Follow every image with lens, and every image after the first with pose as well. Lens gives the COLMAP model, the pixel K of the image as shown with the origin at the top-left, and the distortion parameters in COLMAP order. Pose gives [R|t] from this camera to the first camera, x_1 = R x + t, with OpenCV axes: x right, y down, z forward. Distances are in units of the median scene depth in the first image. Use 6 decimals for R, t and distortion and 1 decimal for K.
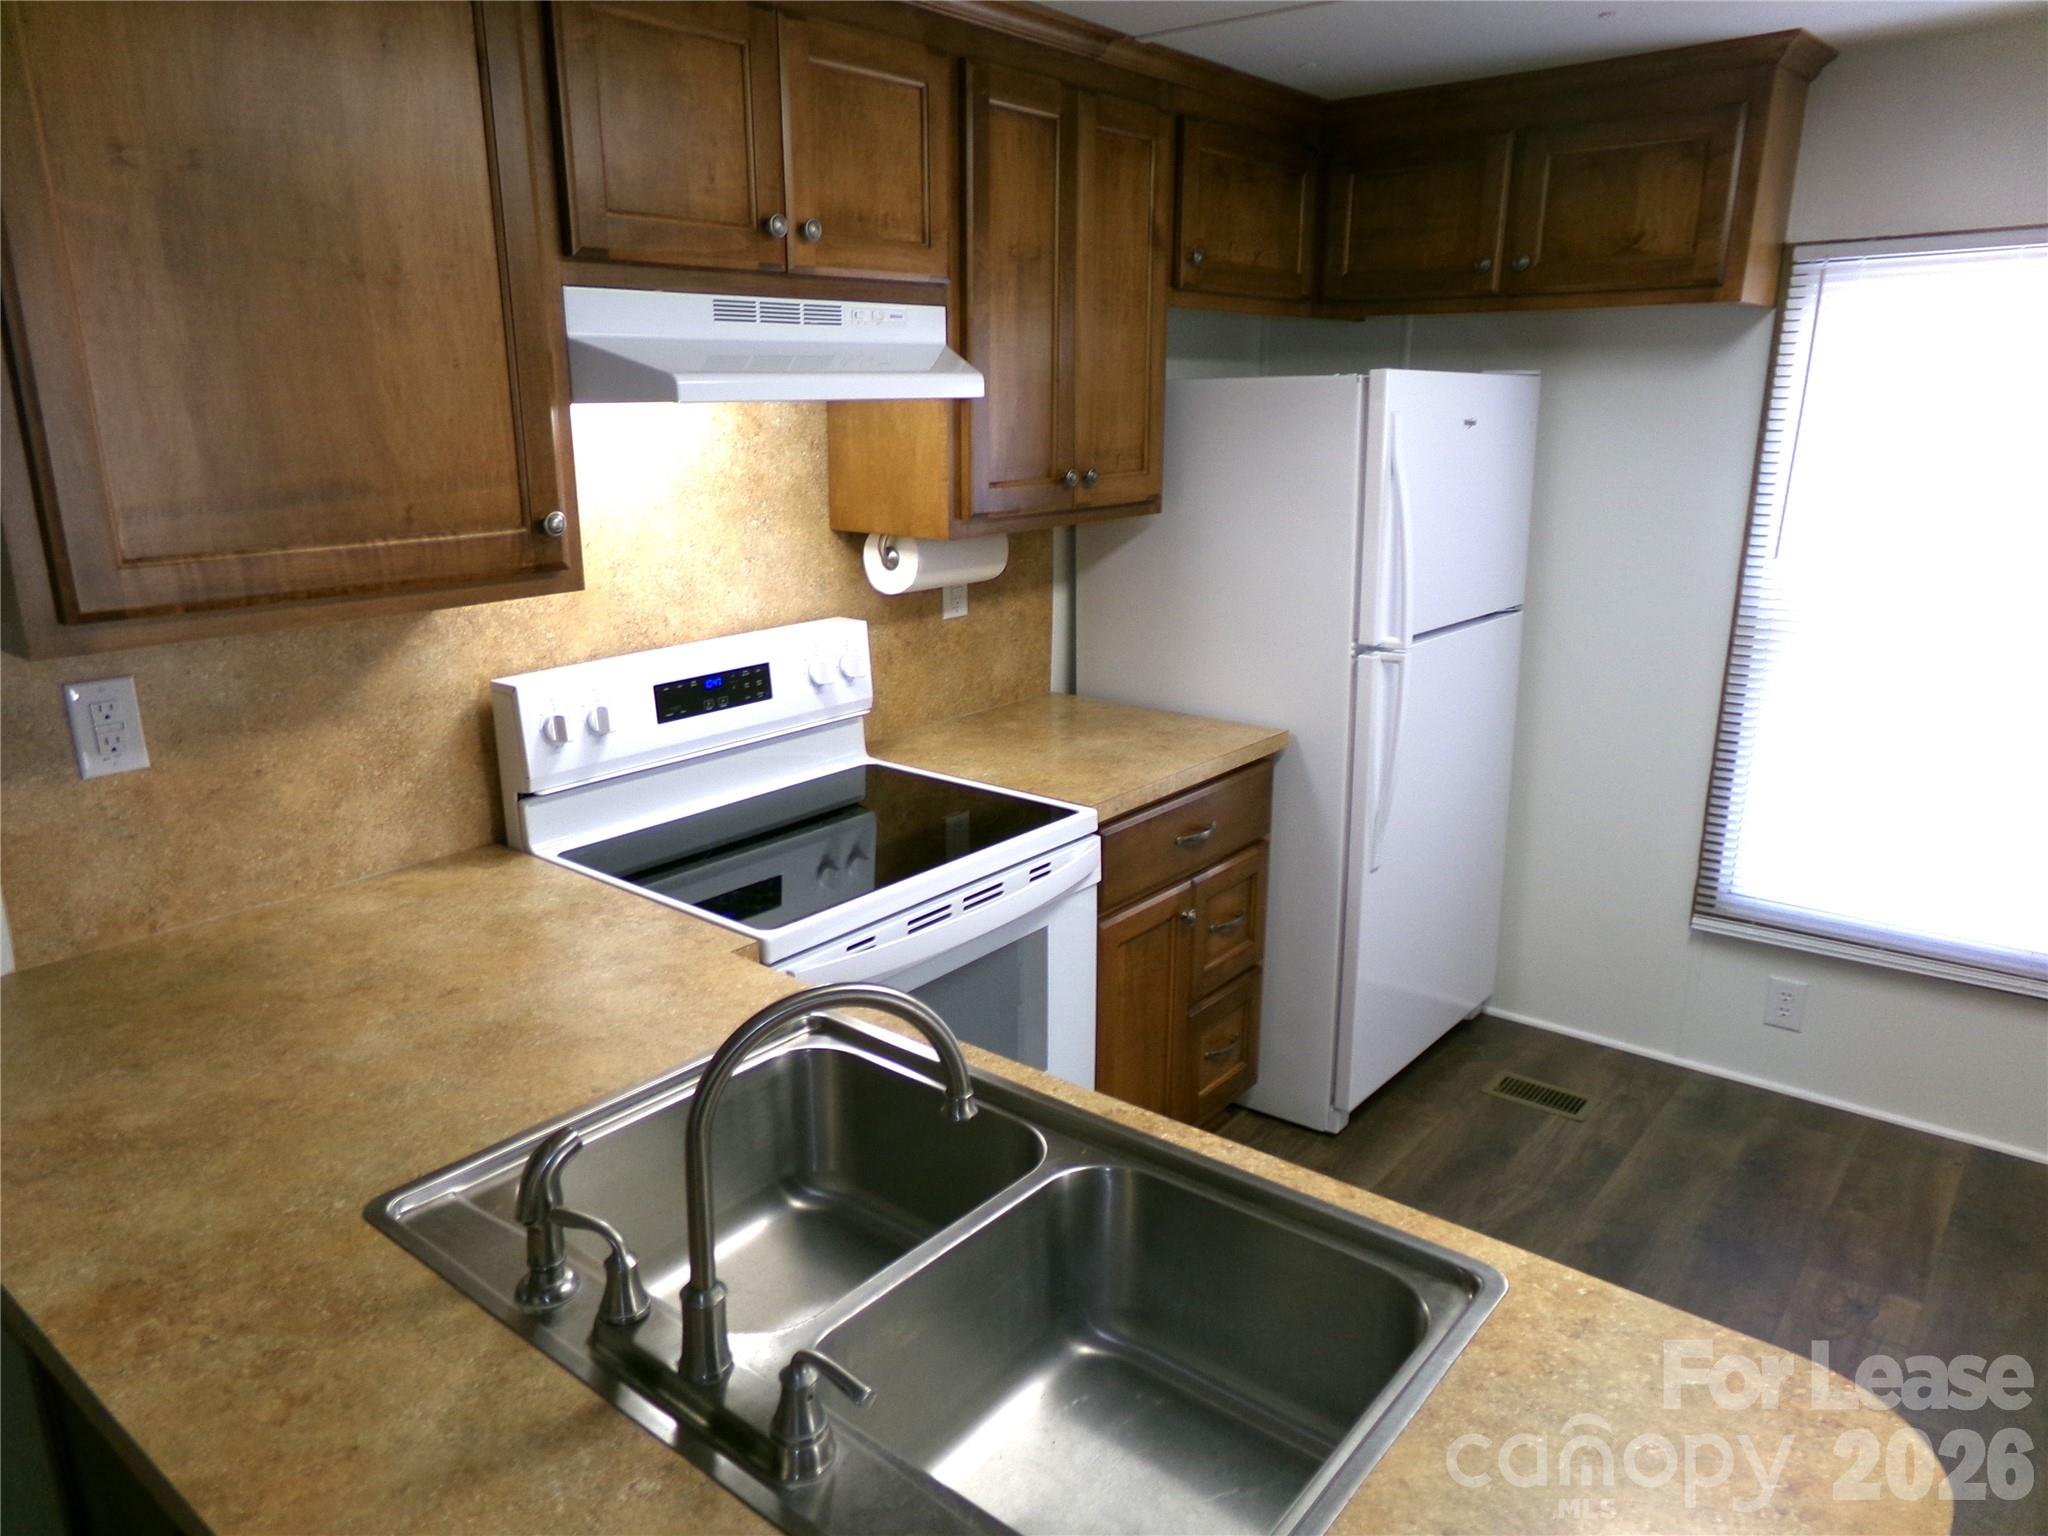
lens RADIAL K [[1428.0, 0, 985.0], [0, 1428.0, 783.0], [0, 0, 1]] dist [-0.066061, 0.091708]
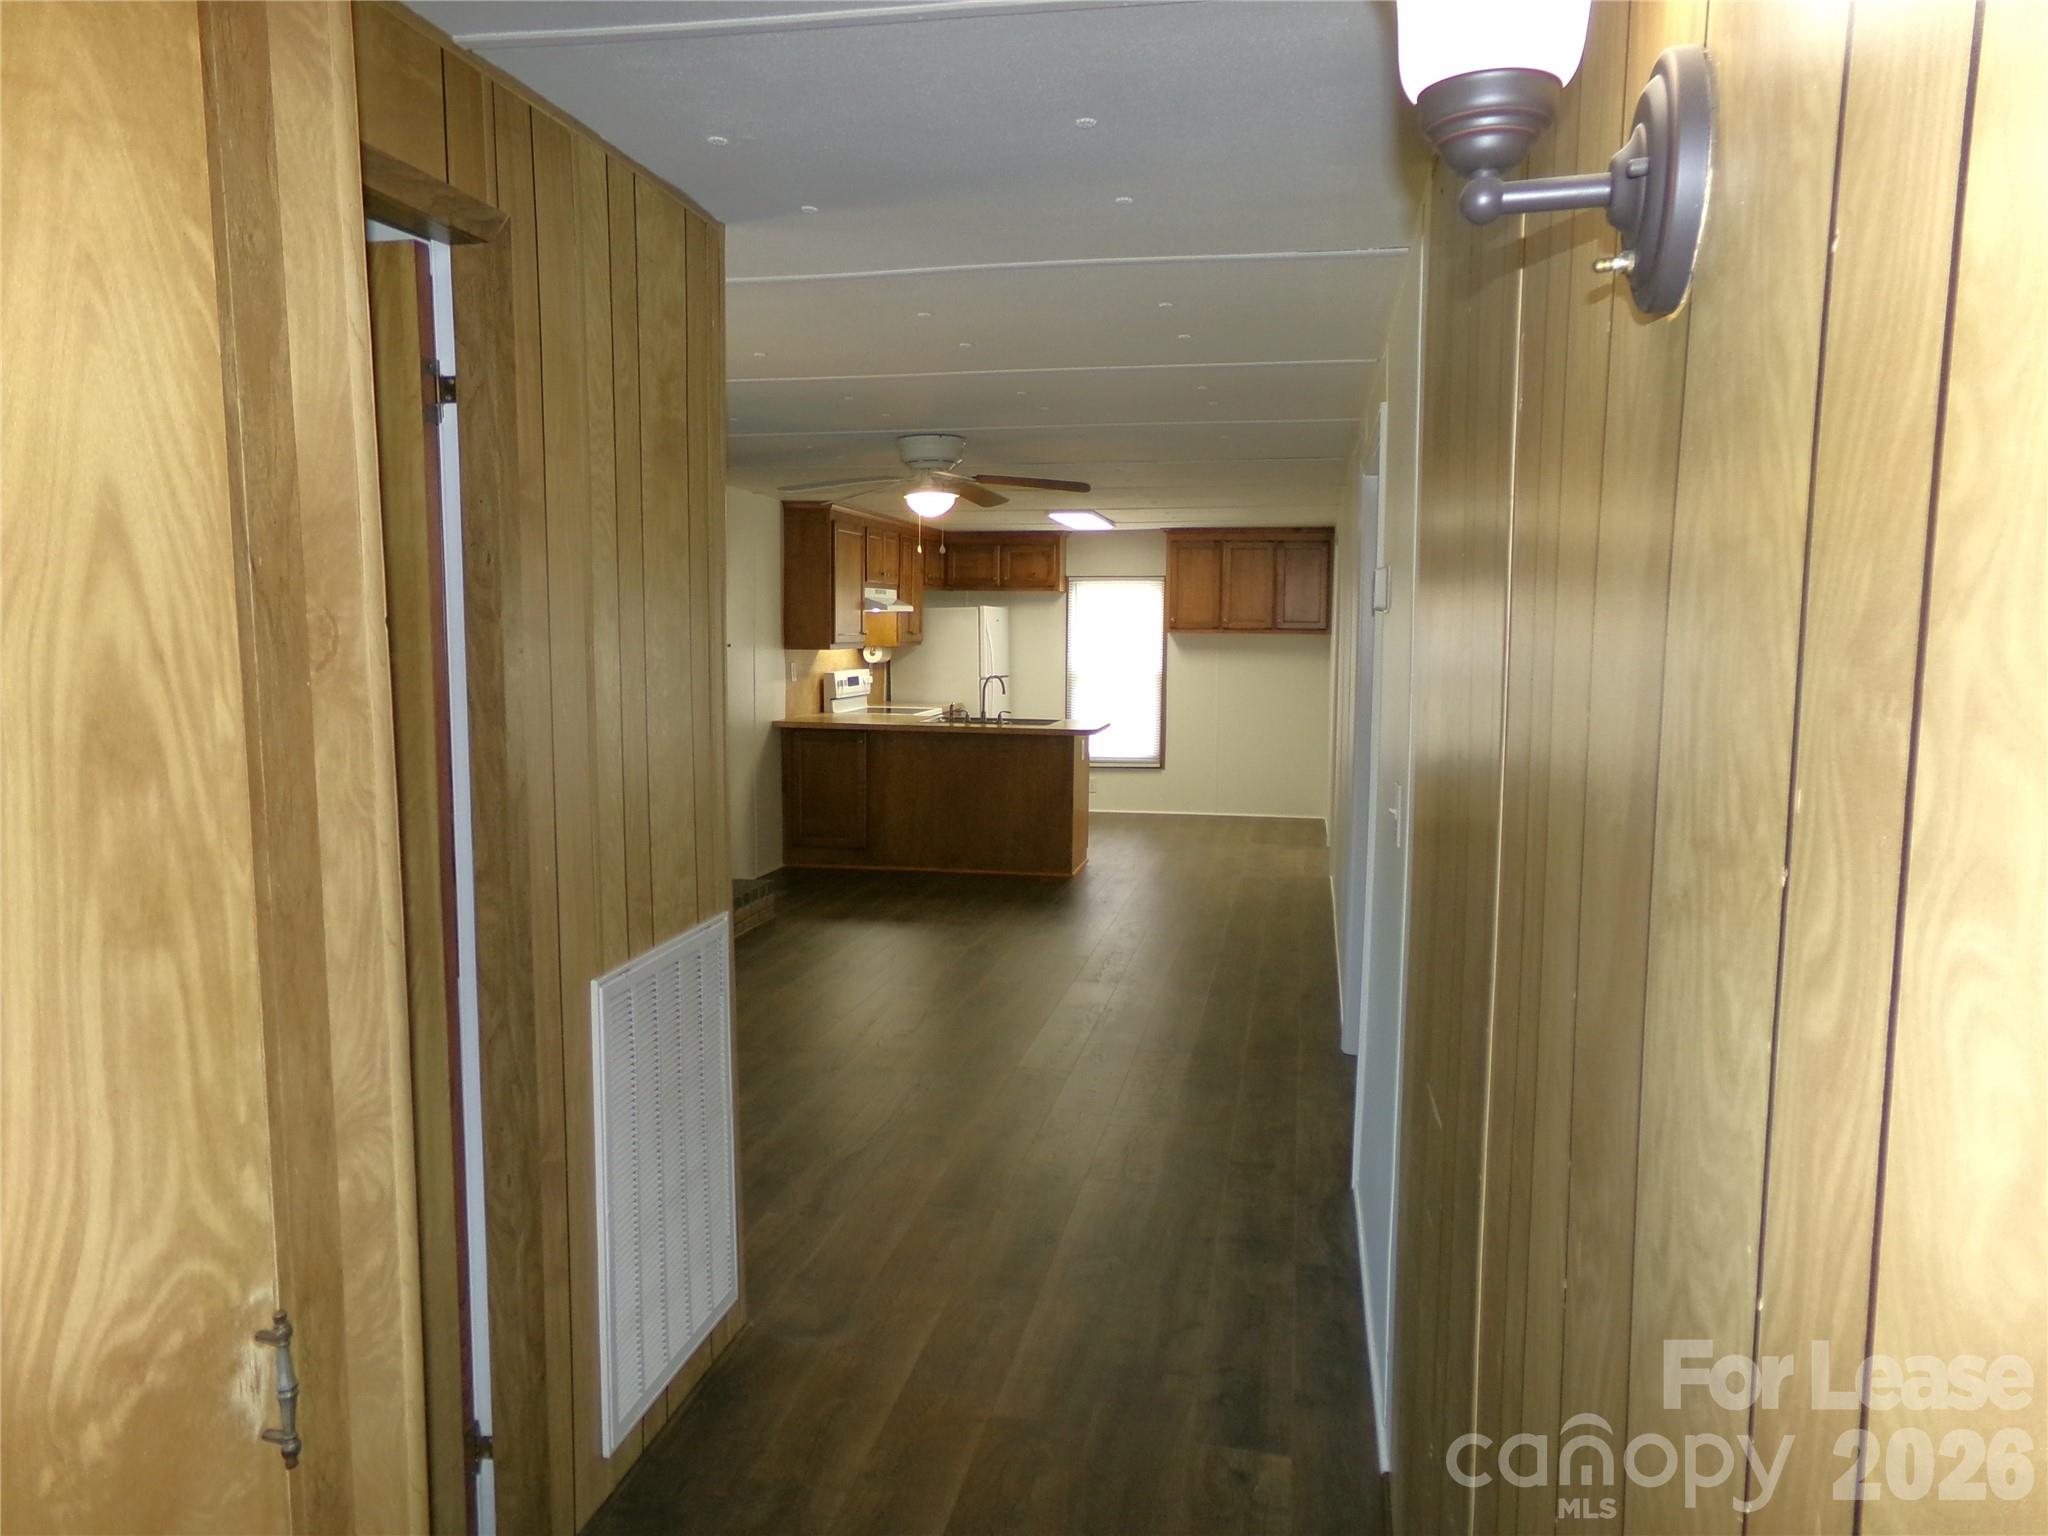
lens RADIAL K [[1428.0, 0, 1022.4], [0, 1428.0, 777.5], [0, 0, 1]] dist [-0.066061, 0.091708]
pose [[0.880961, -0.041167, 0.471395, -1.620291], [0.116549, 0.984395, -0.131843, 0.765964], [-0.458611, 0.171089, 0.872012, -2.606417]]
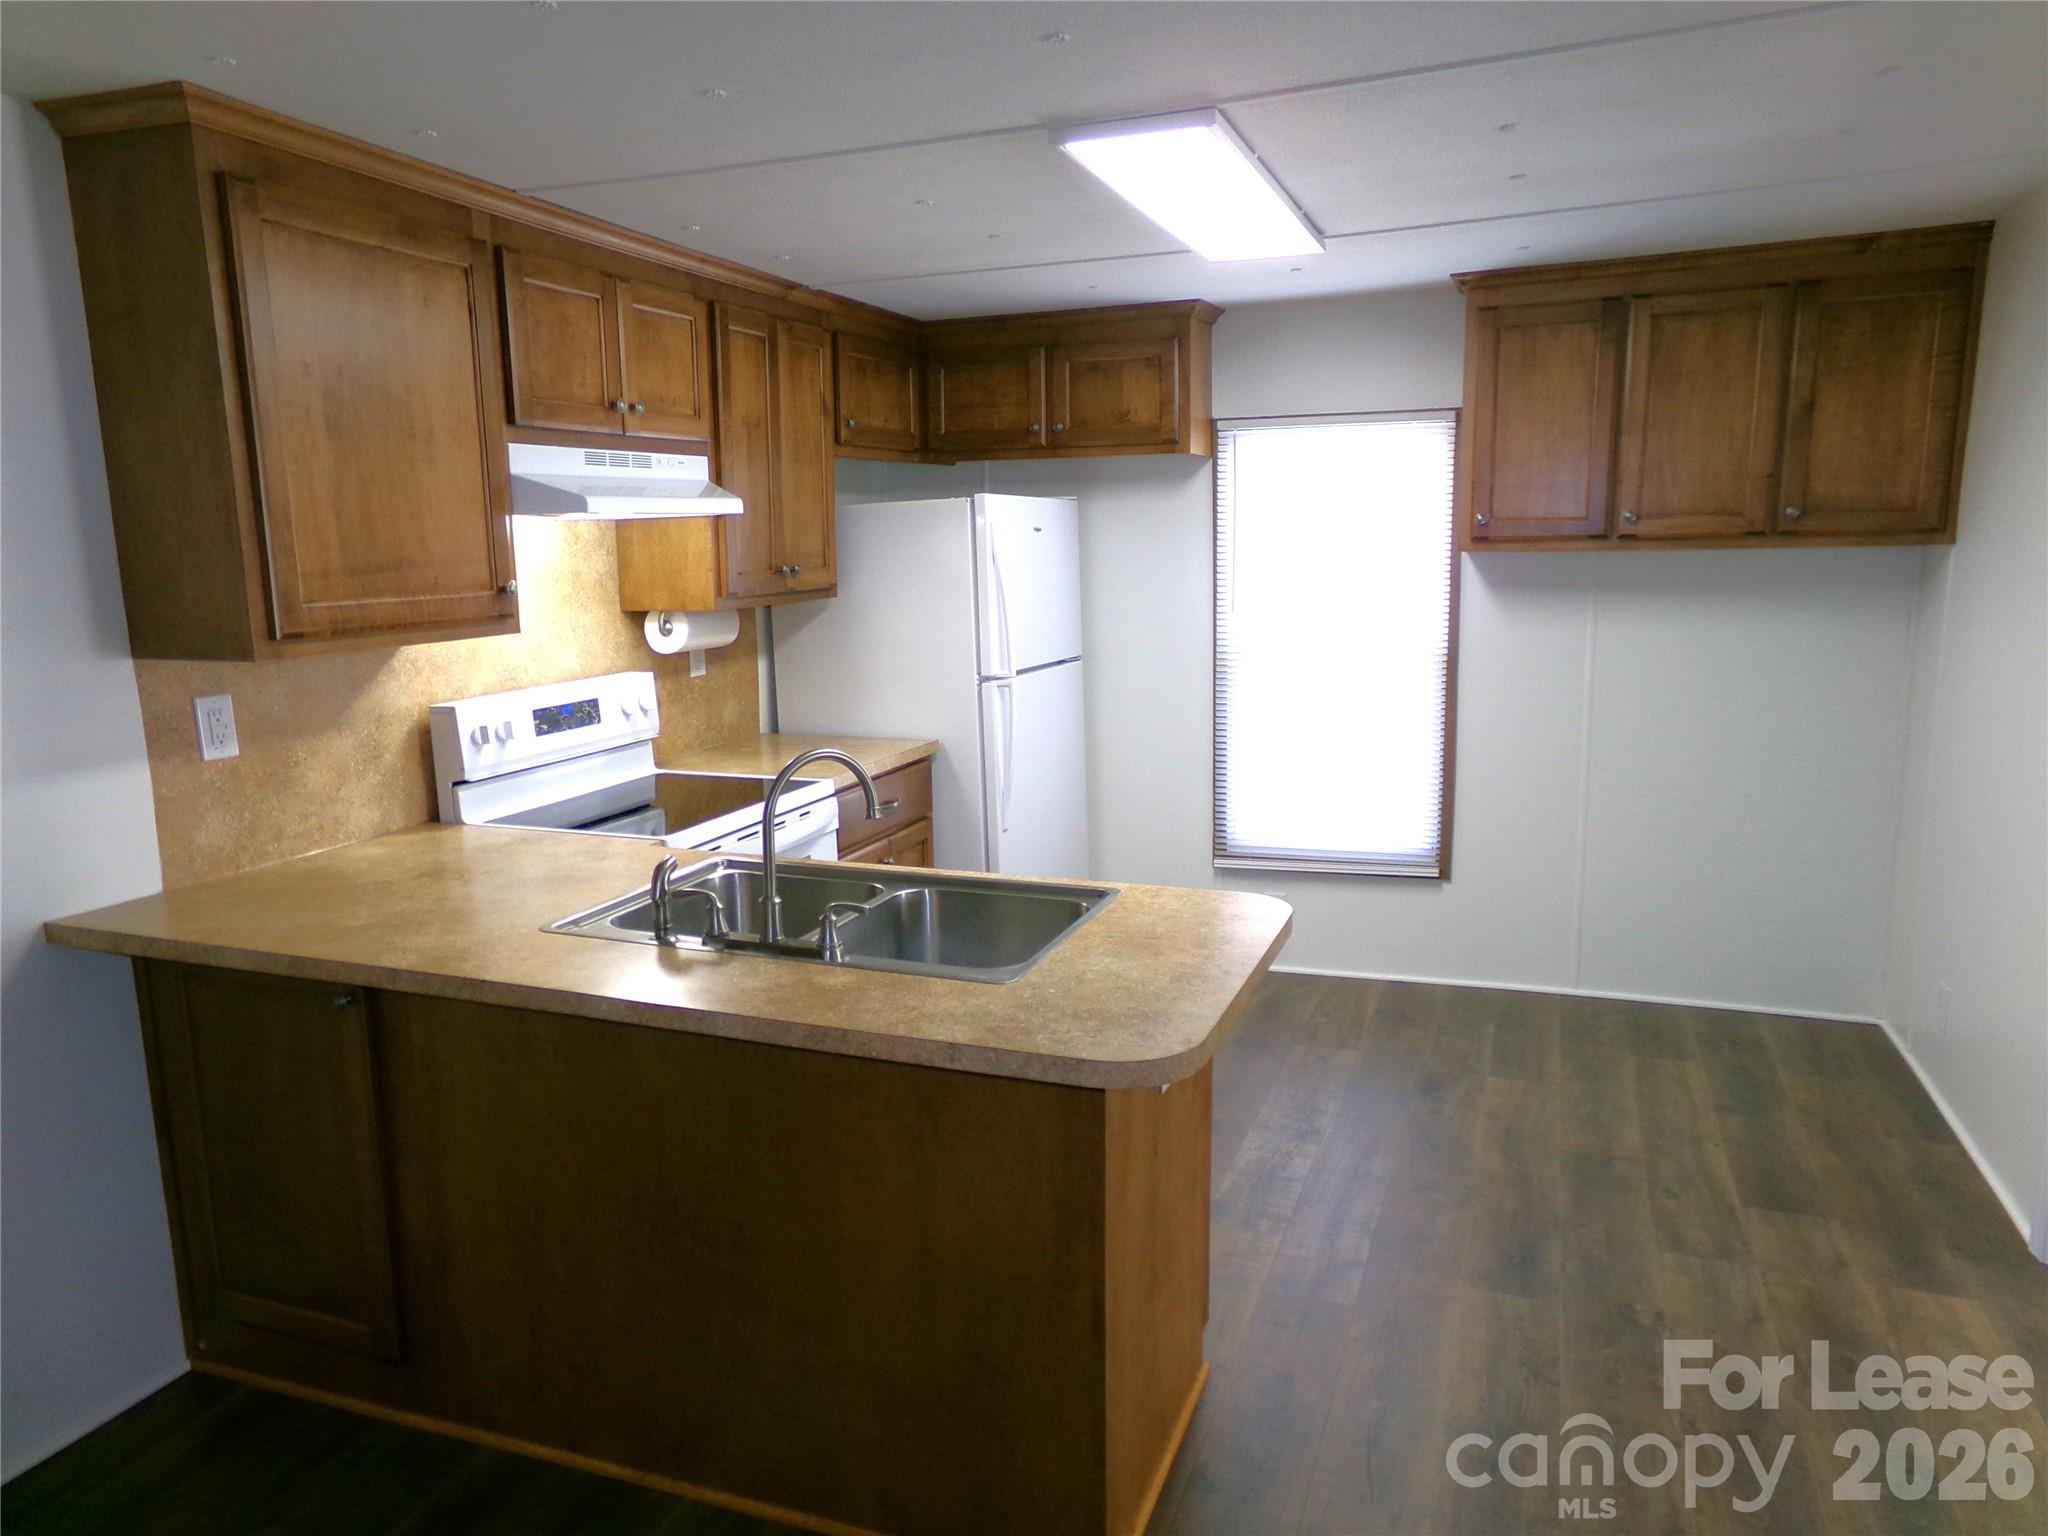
lens RADIAL K [[1428.0, 0, 1027.3], [0, 1428.0, 777.5], [0, 0, 1]] dist [-0.066061, 0.091708]
pose [[0.944821, -0.070254, 0.319964, -0.203043], [0.102817, 0.990974, -0.086020, 0.161560], [-0.311033, 0.114171, 0.943516, -0.473734]]
